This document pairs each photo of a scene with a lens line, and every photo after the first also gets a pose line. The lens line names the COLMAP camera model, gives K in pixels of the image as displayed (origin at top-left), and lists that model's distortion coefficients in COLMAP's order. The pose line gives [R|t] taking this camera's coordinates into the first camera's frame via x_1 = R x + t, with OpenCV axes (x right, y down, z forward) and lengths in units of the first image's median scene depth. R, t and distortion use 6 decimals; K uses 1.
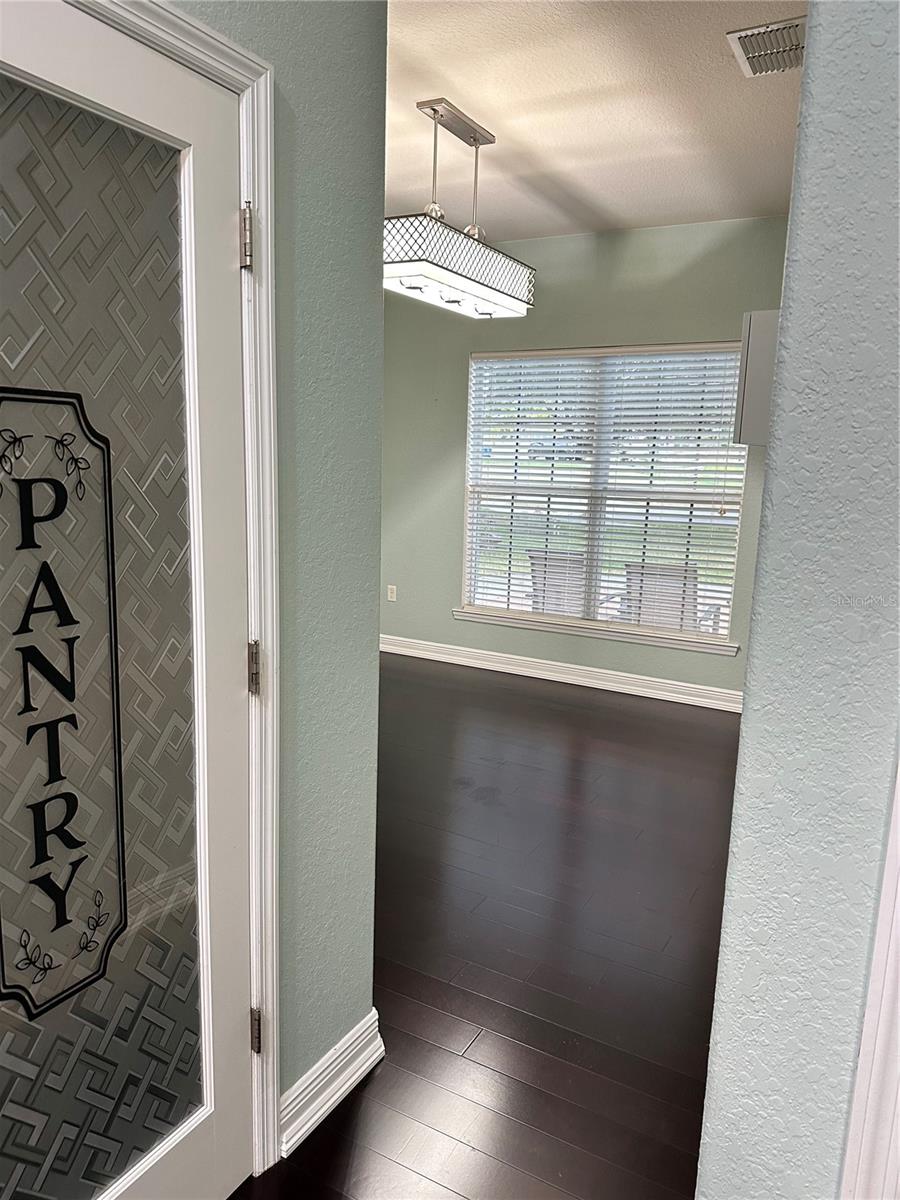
lens RADIAL K [[843.0, 0, 434.5], [0, 843.0, 615.5], [0, 0, 1]] dist [0.071078, -0.004018]
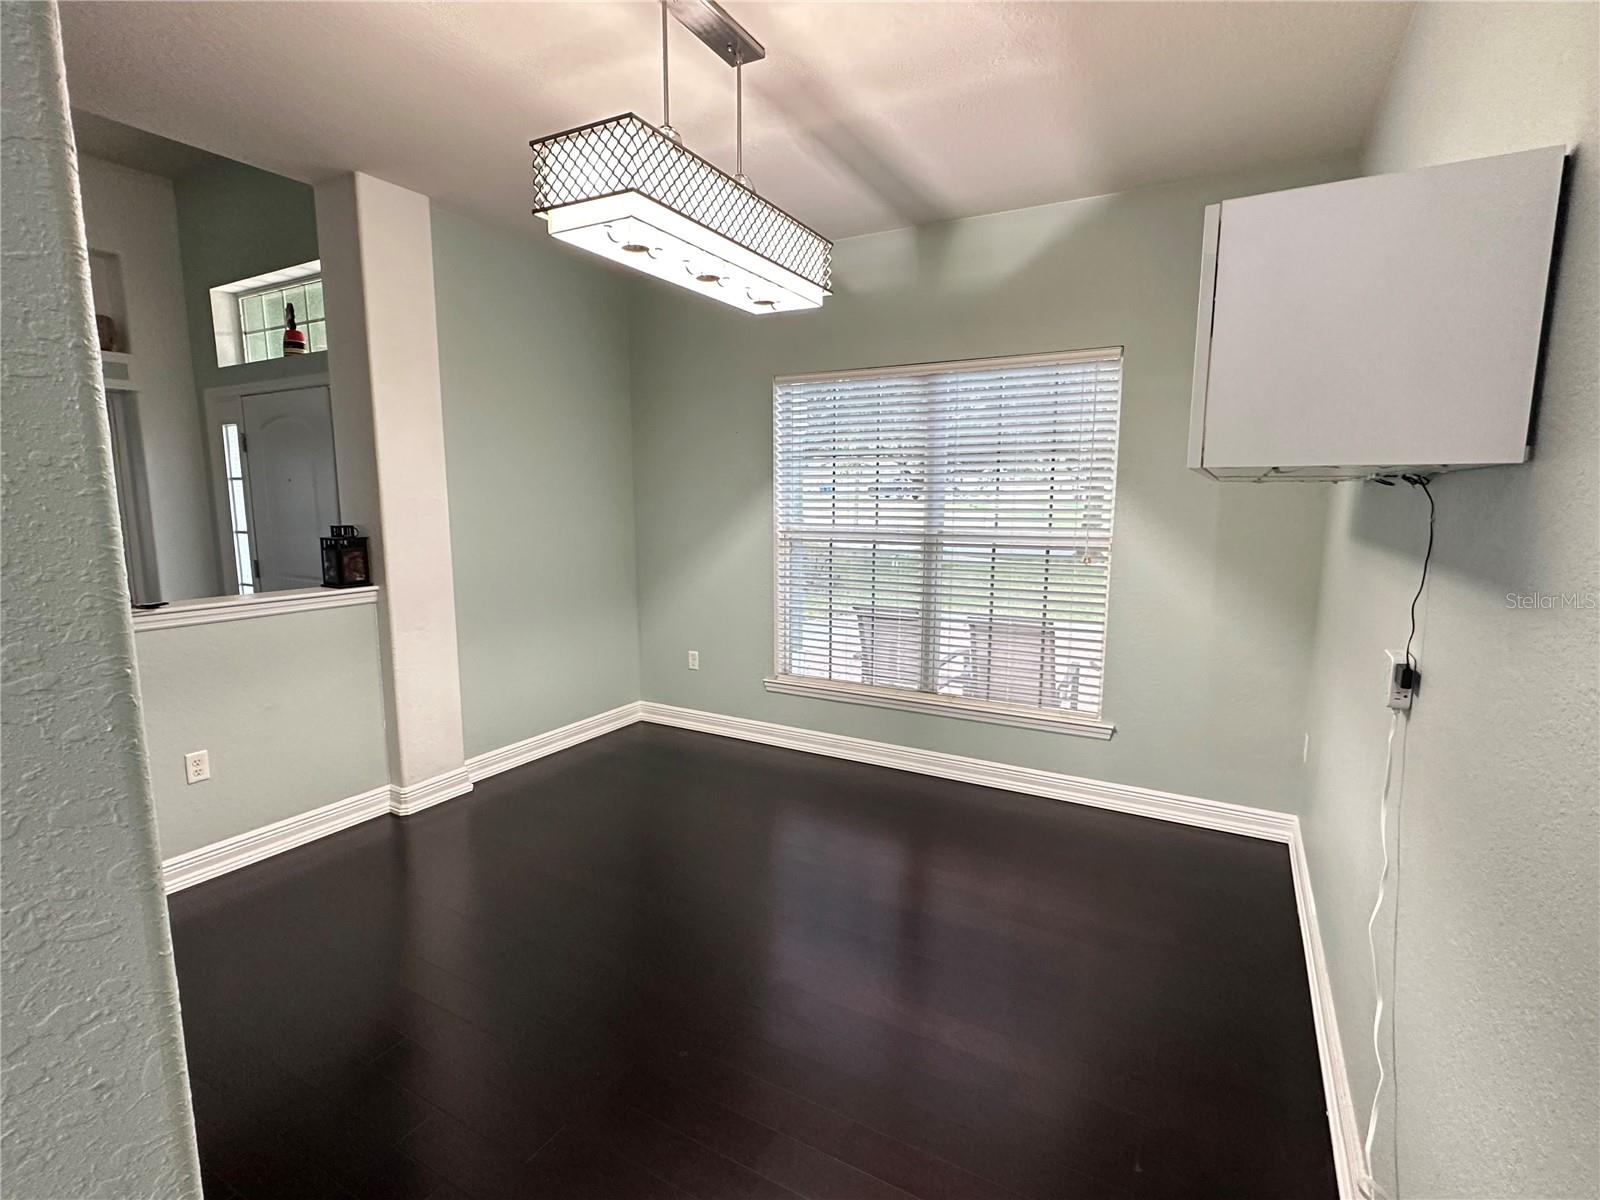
lens RADIAL K [[760.9, 0, 800.0], [0, 760.9, 600.0], [0, 0, 1]] dist [0.000498, 0.000271]
pose [[0.999580, -0.026120, 0.012555, 0.052993], [0.026705, 0.998447, -0.048883, -0.051450], [-0.011258, 0.049198, 0.998726, 0.263105]]
